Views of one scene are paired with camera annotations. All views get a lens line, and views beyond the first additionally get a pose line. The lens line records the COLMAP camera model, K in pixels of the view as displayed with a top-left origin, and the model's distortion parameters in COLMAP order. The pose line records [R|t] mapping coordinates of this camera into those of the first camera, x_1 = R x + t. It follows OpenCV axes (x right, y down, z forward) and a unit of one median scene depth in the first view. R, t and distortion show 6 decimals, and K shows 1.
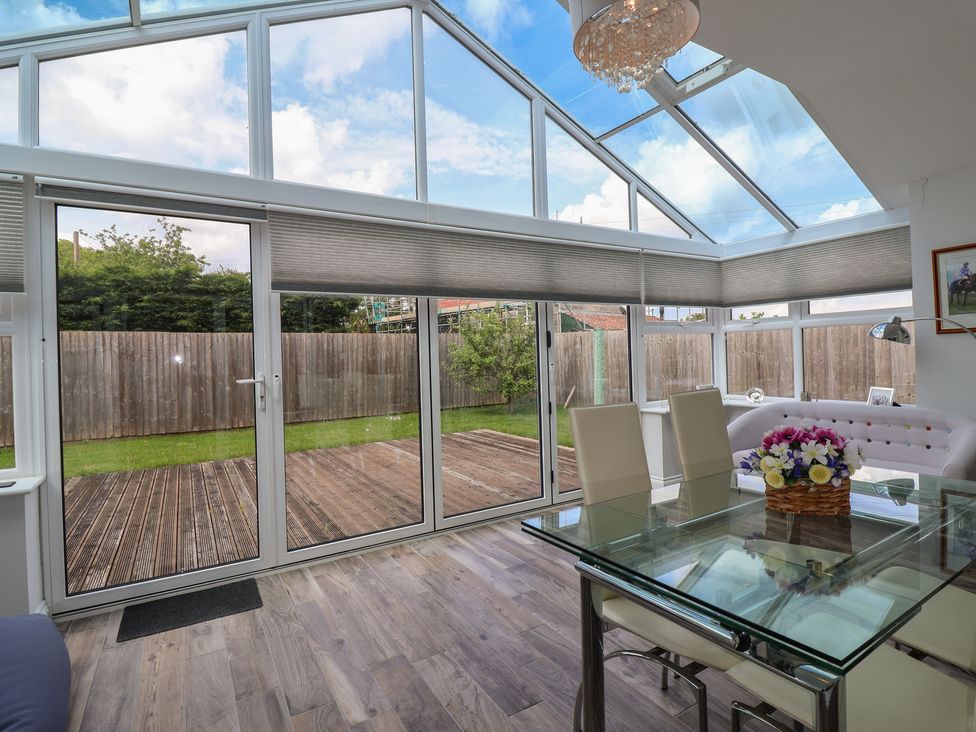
lens RADIAL K [[511.5, 0, 498.9], [0, 511.5, 356.2], [0, 0, 1]] dist [0.001465, -0.011384]
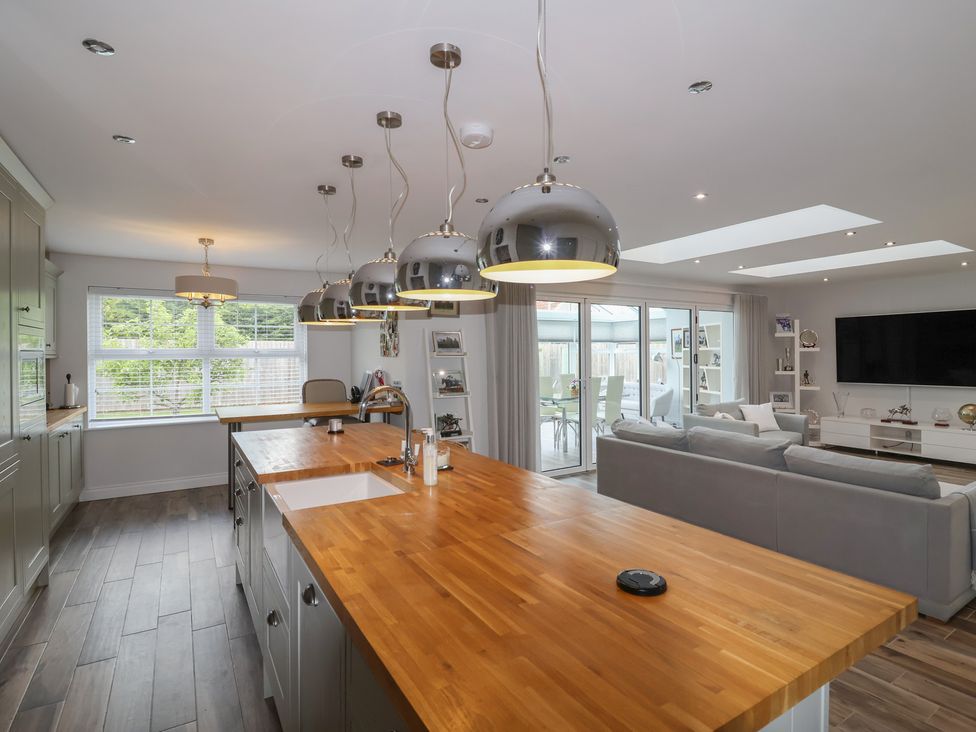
lens RADIAL K [[511.5, 0, 498.9], [0, 511.5, 356.2], [0, 0, 1]] dist [0.001465, -0.011384]
pose [[0.999766, 0.021565, -0.001567, -0.063236], [-0.021561, 0.999765, 0.002358, -0.033489], [0.001618, -0.002323, 0.999996, -1.355944]]
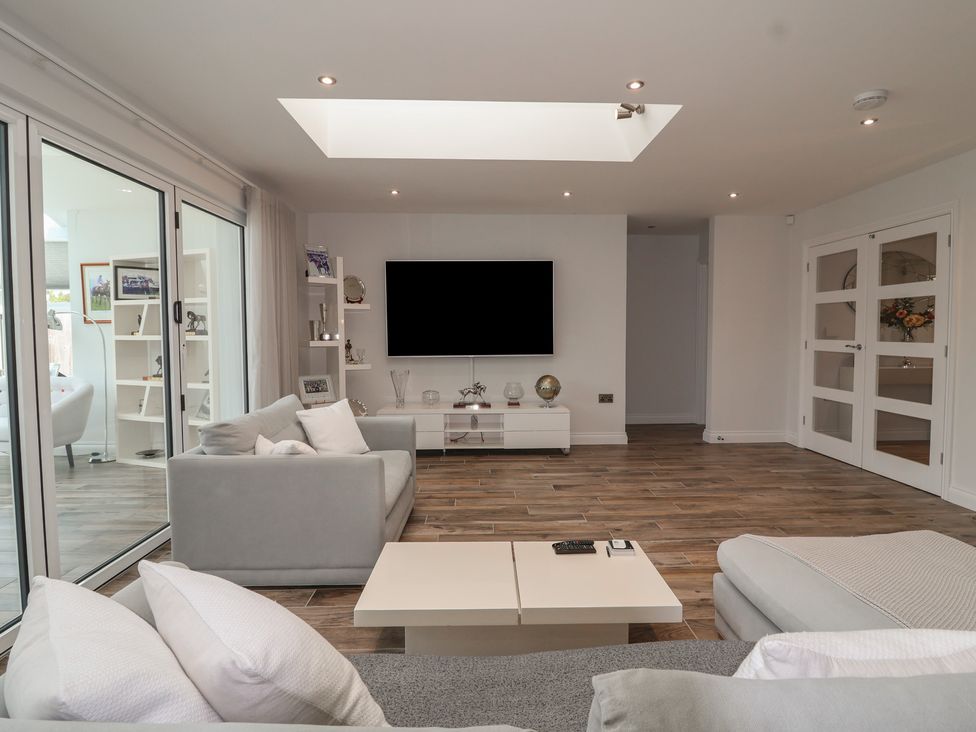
lens RADIAL K [[511.5, 0, 498.9], [0, 511.5, 356.2], [0, 0, 1]] dist [0.001465, -0.011384]
pose [[0.497806, -0.015174, 0.867156, 0.162362], [-0.009022, 0.999702, 0.022673, 0.002132], [-0.867242, -0.019110, 0.497521, -0.504078]]
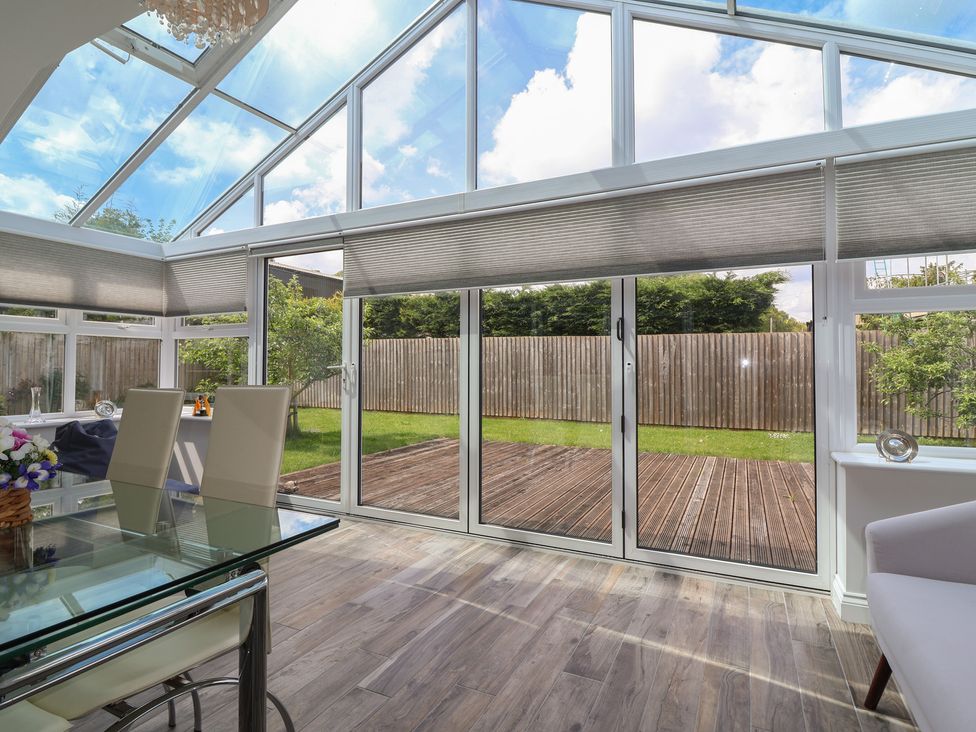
lens RADIAL K [[511.5, 0, 498.9], [0, 511.5, 356.2], [0, 0, 1]] dist [0.001465, -0.011384]
pose [[0.534982, 0.010045, -0.844804, 0.547805], [-0.019562, 0.999809, -0.000501, 0.008463], [0.844637, 0.016794, 0.535076, 0.410721]]
